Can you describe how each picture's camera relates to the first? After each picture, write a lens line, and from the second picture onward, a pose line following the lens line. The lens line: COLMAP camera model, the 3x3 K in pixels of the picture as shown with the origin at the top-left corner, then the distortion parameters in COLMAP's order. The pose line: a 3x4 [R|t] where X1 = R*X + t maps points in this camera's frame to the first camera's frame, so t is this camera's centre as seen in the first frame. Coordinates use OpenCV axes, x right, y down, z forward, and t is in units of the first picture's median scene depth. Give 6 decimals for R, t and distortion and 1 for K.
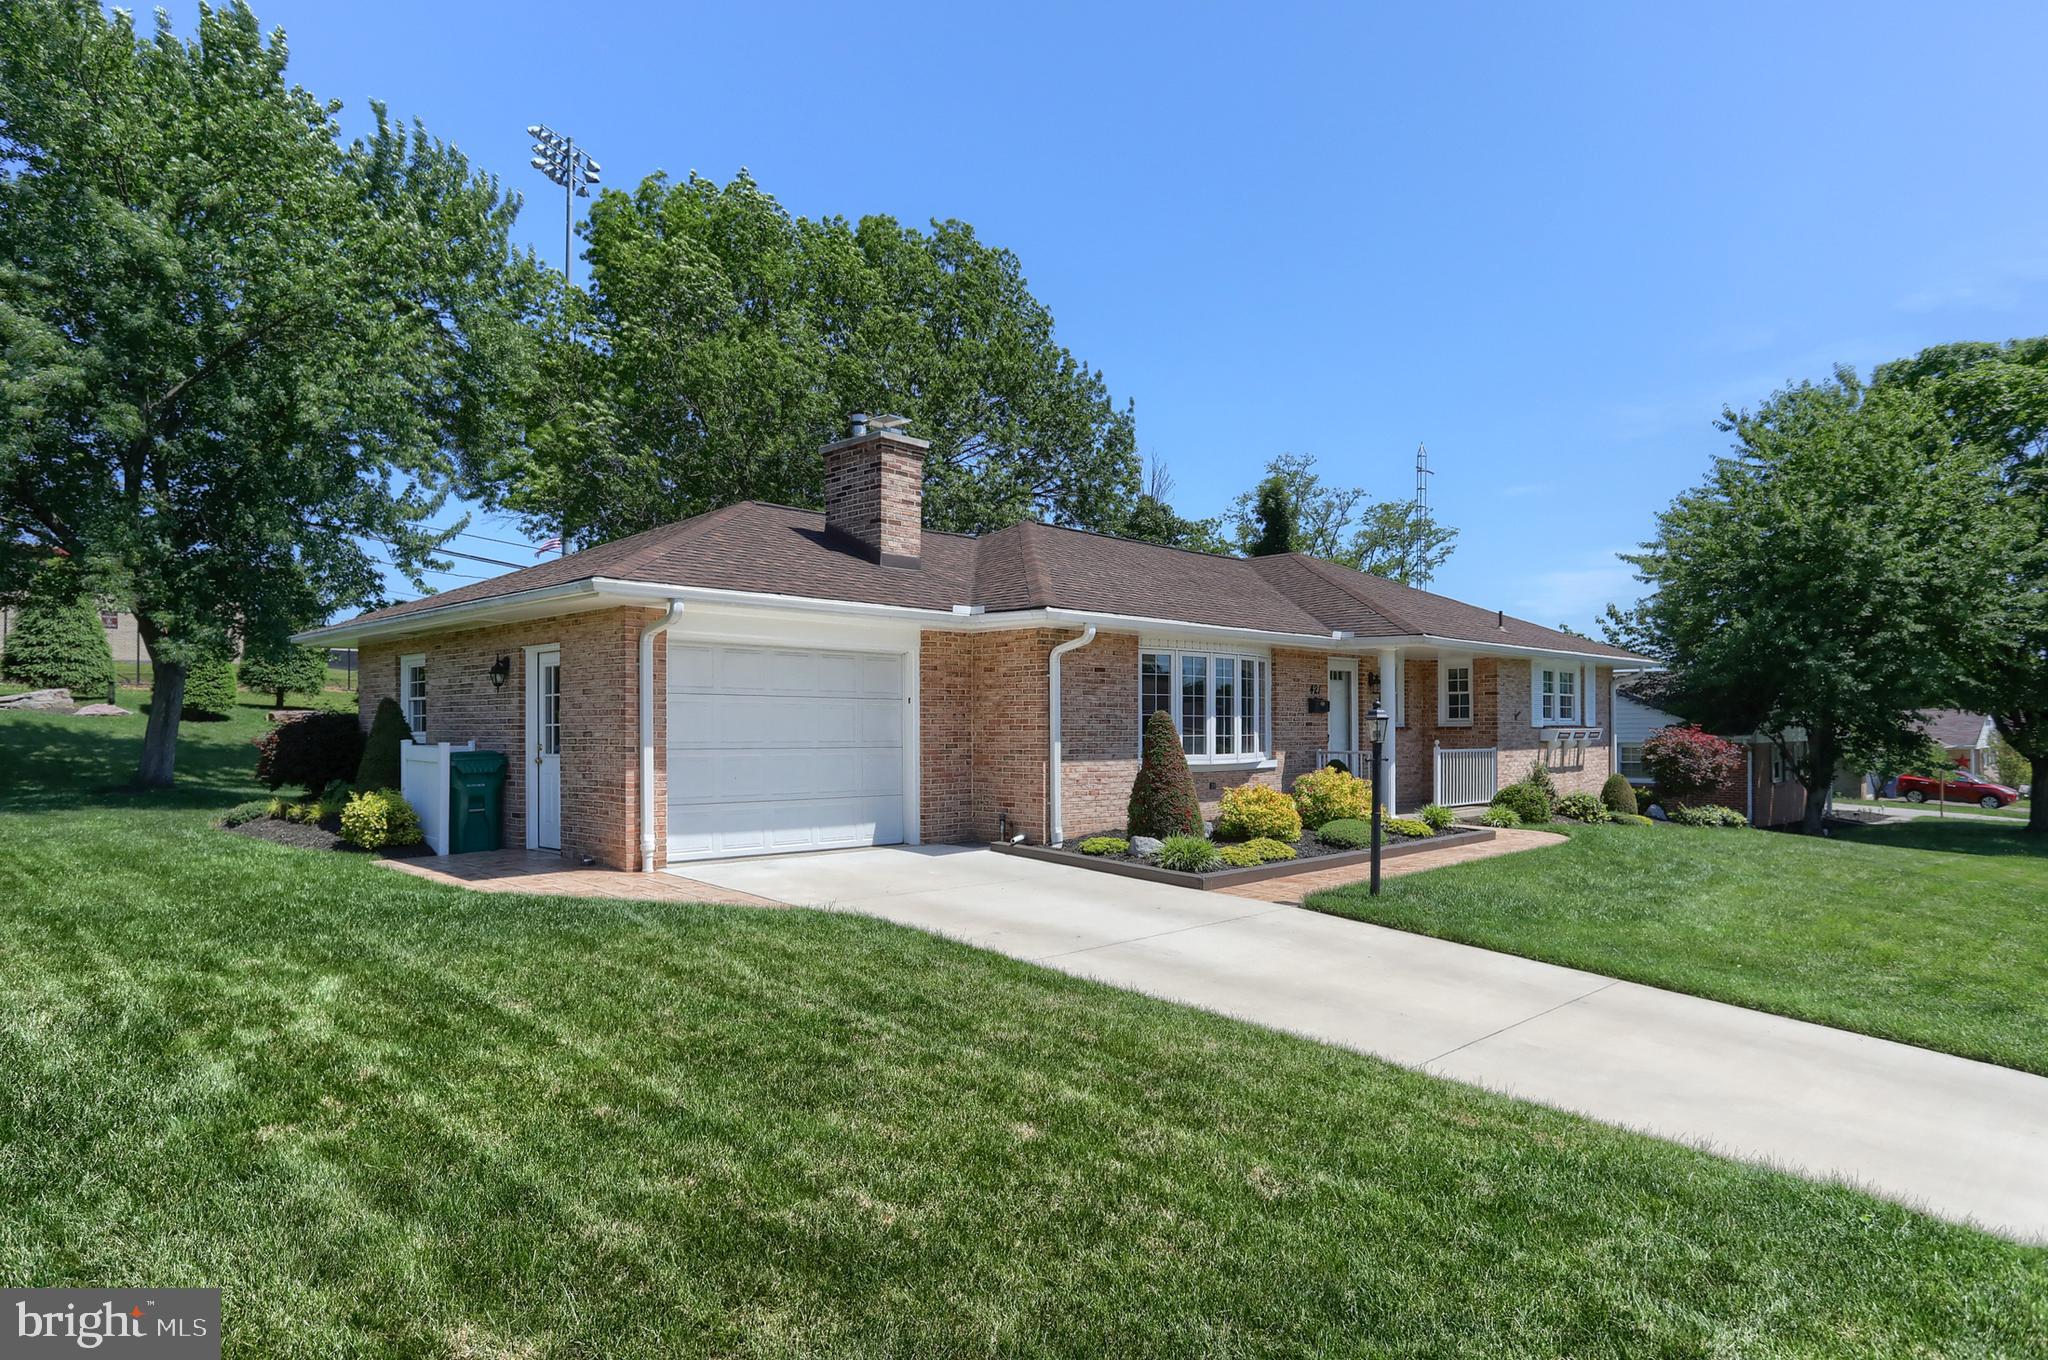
lens RADIAL K [[1188.9, 0, 1023.8], [0, 1188.9, 715.5], [0, 0, 1]] dist [-0.023834, 0.000005]
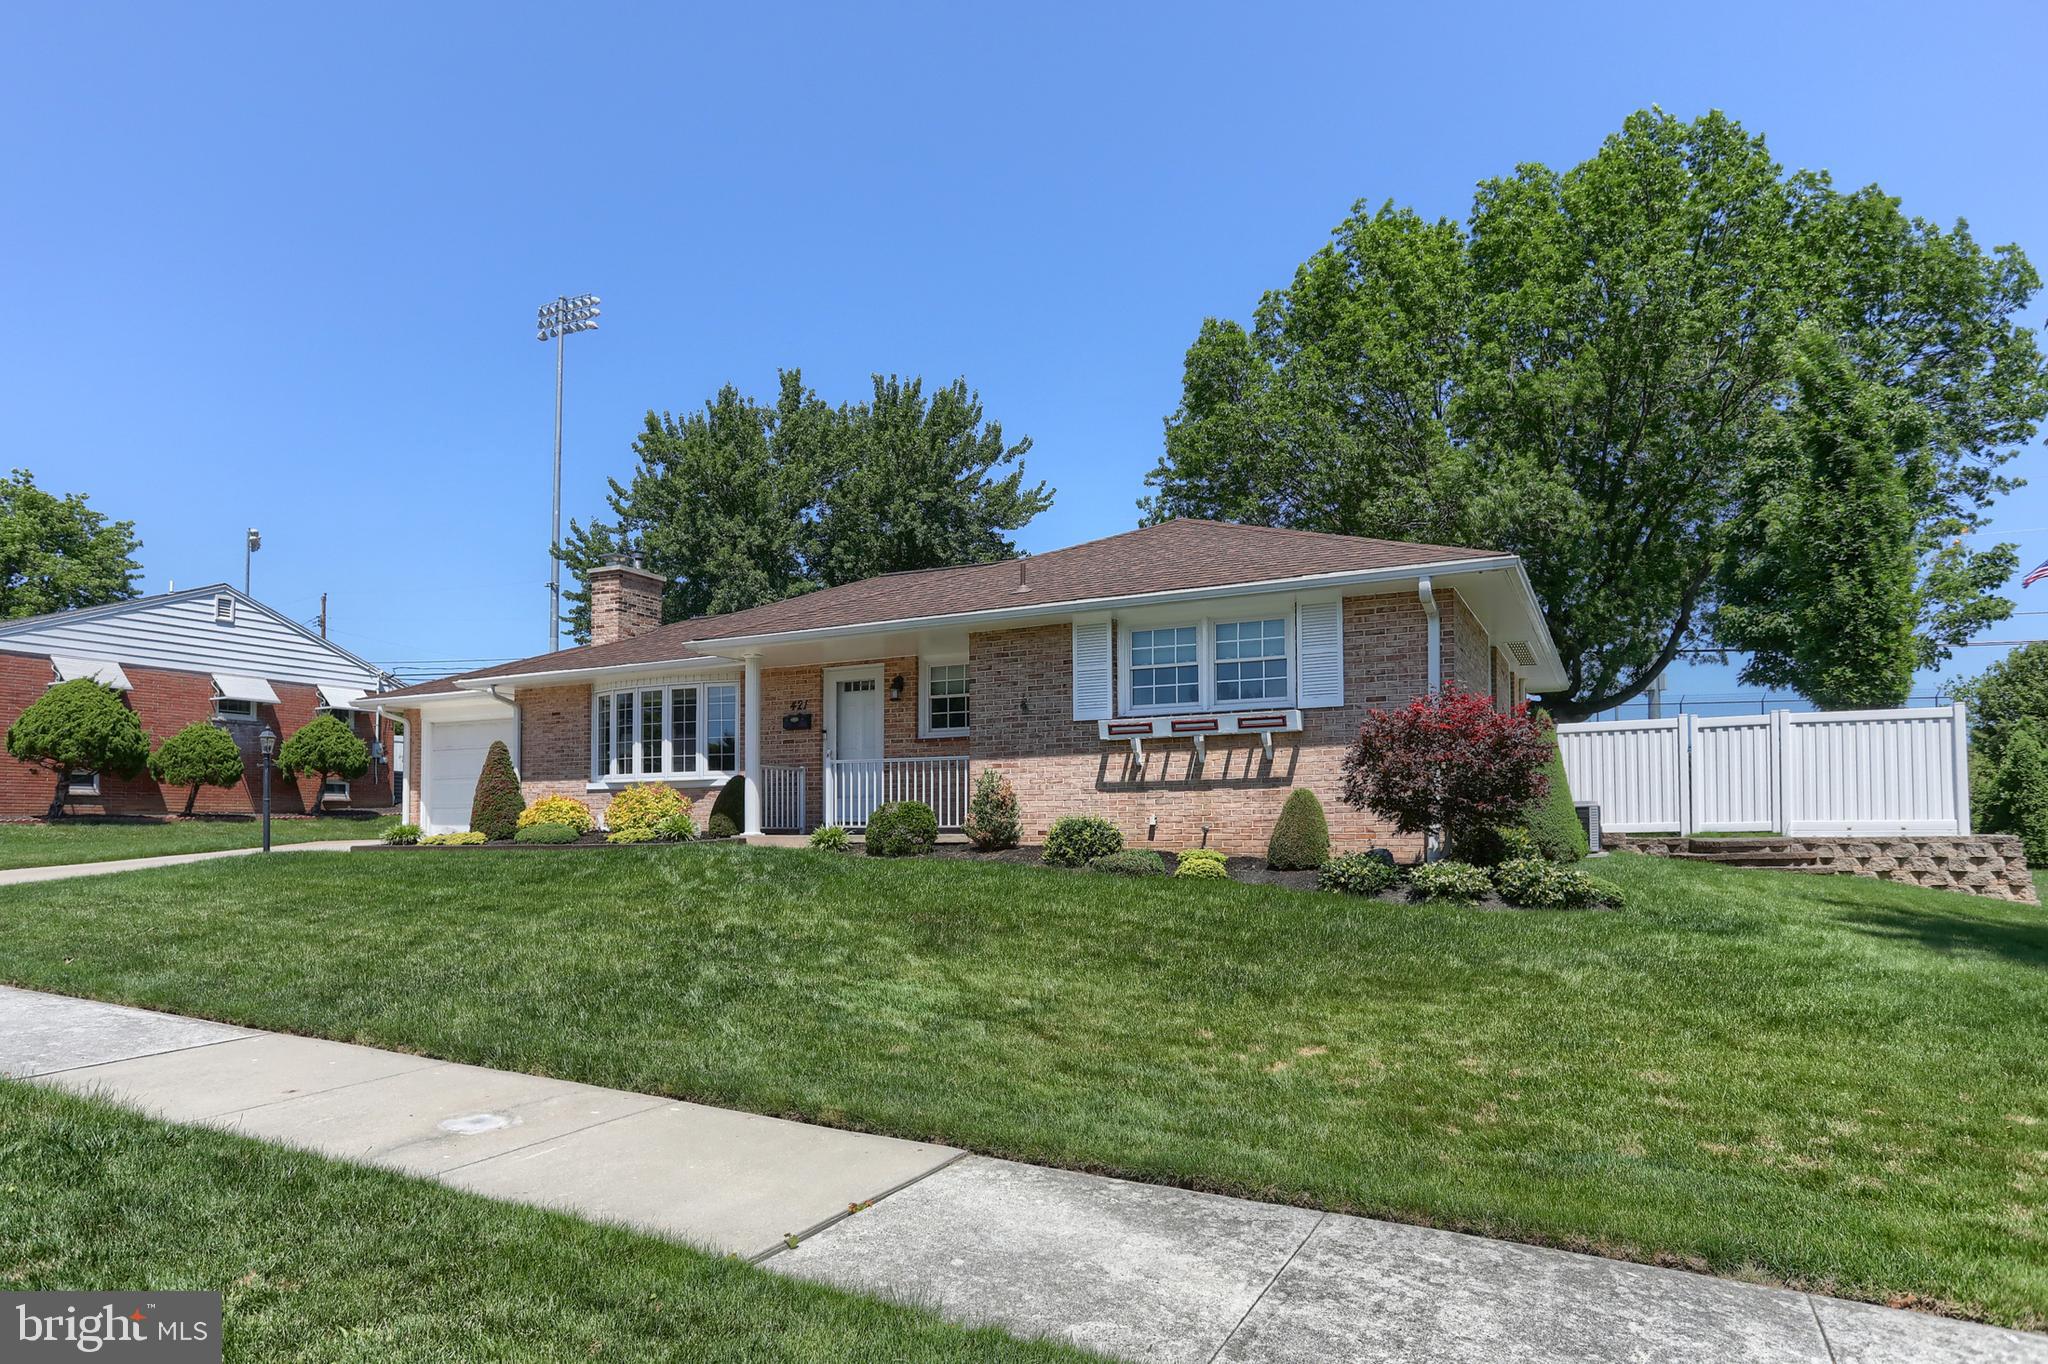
lens RADIAL K [[1162.9, 0, 1027.4], [0, 1162.9, 783.7], [0, 0, 1]] dist [-0.018446, 0.000881]
pose [[0.304529, -0.033224, -0.951923, 1.346902], [0.017066, 0.999421, -0.029422, 0.081215], [0.952350, -0.007286, 0.304920, 1.003429]]
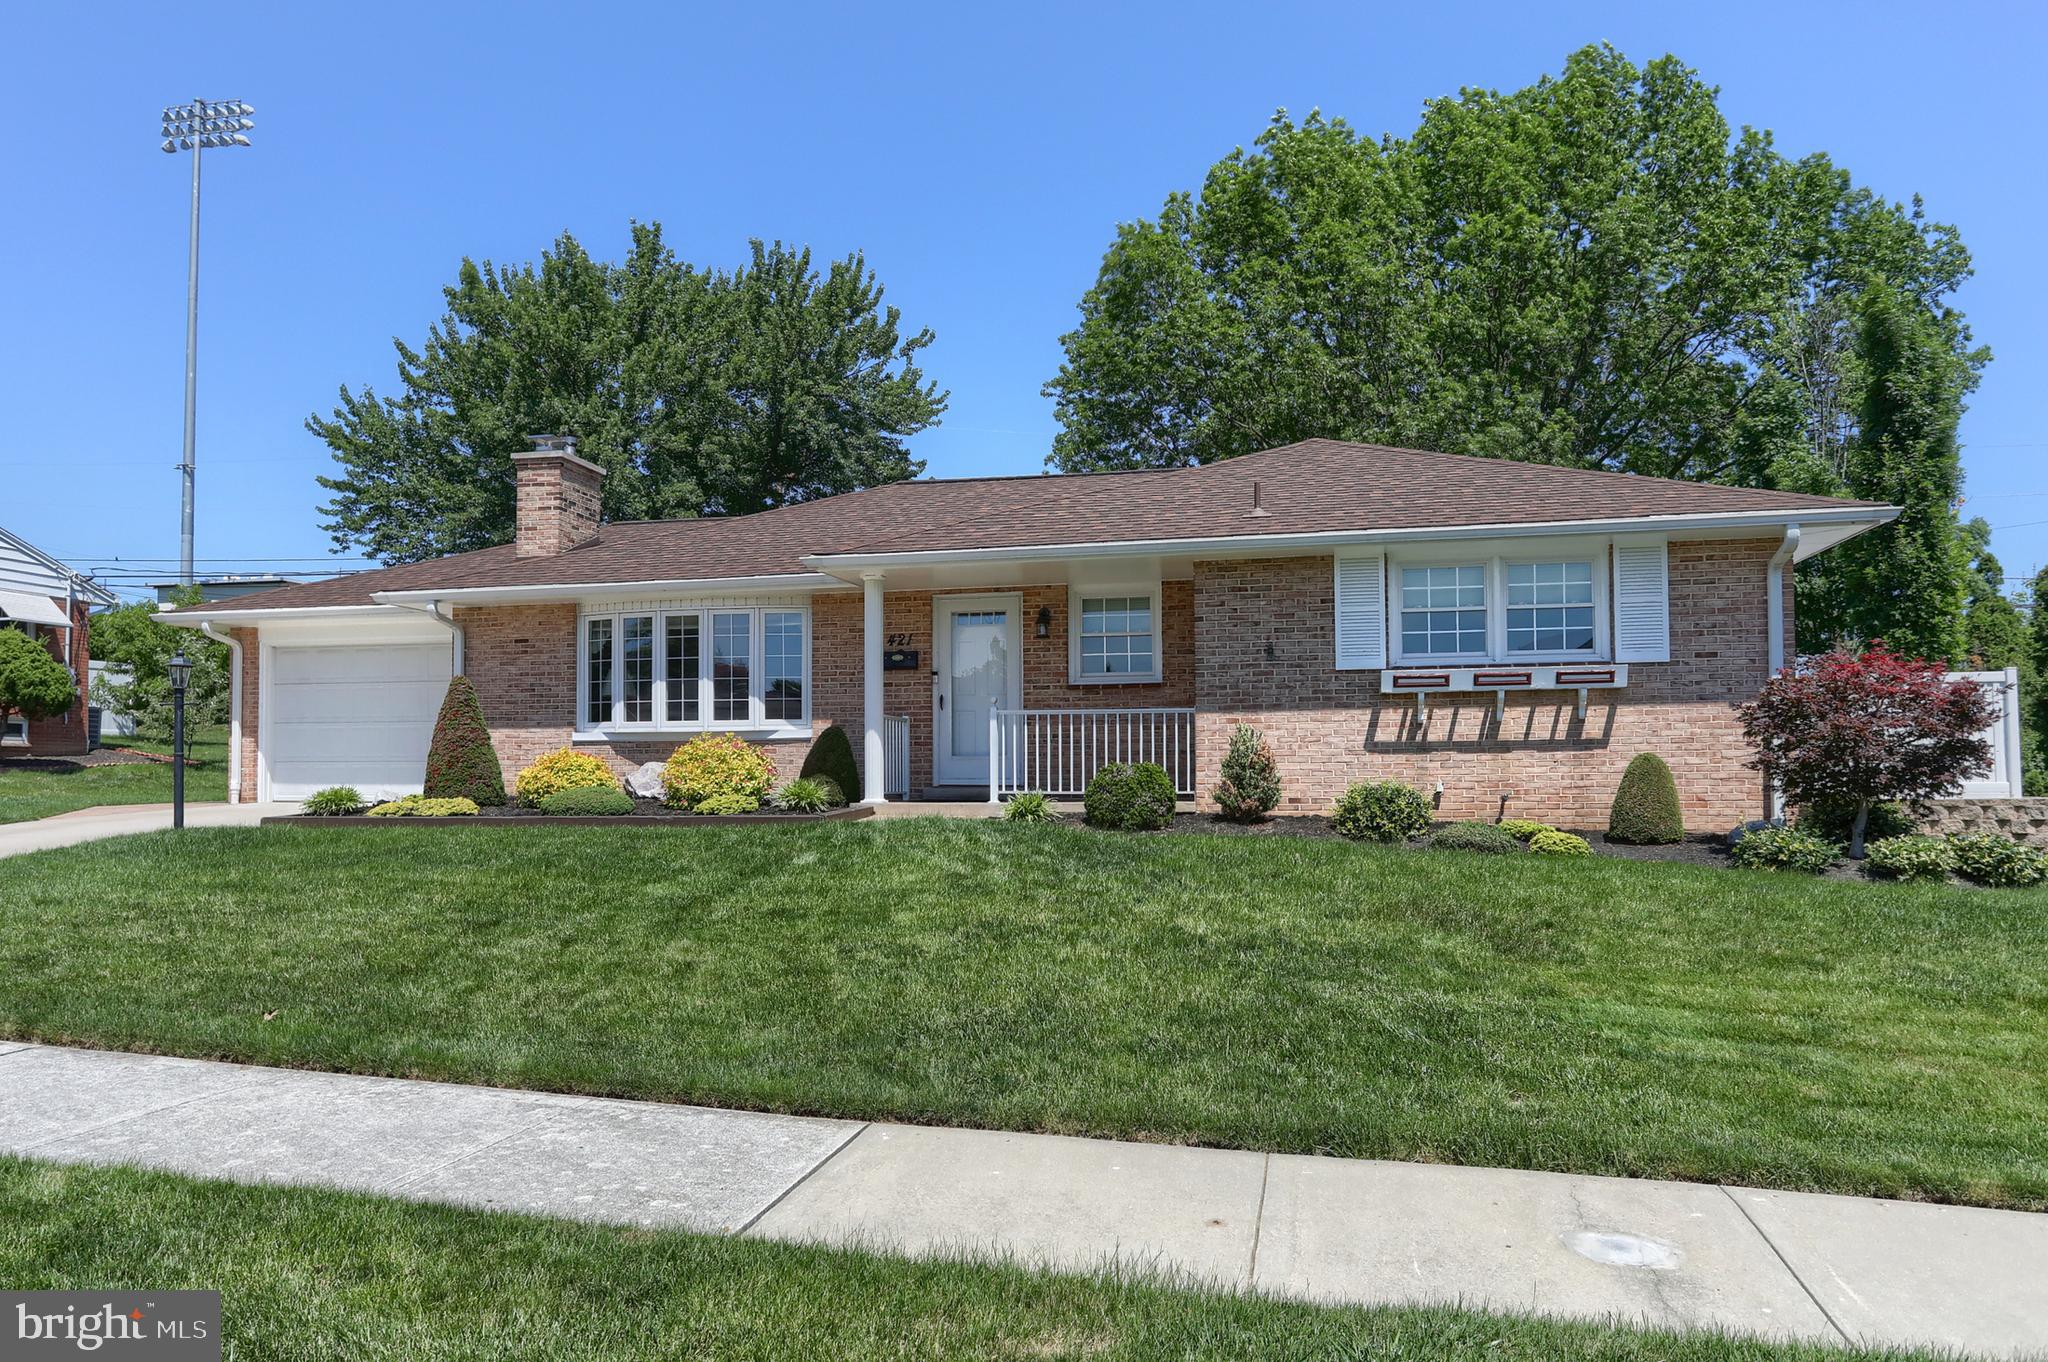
lens RADIAL K [[1322.1, 0, 1018.7], [0, 1322.1, 705.6], [0, 0, 1]] dist [-0.034197, 0.021344]
pose [[0.522893, -0.043817, -0.851271, 1.148592], [0.012652, 0.998967, -0.043648, 0.066963], [0.852304, 0.012053, 0.522907, 0.695928]]
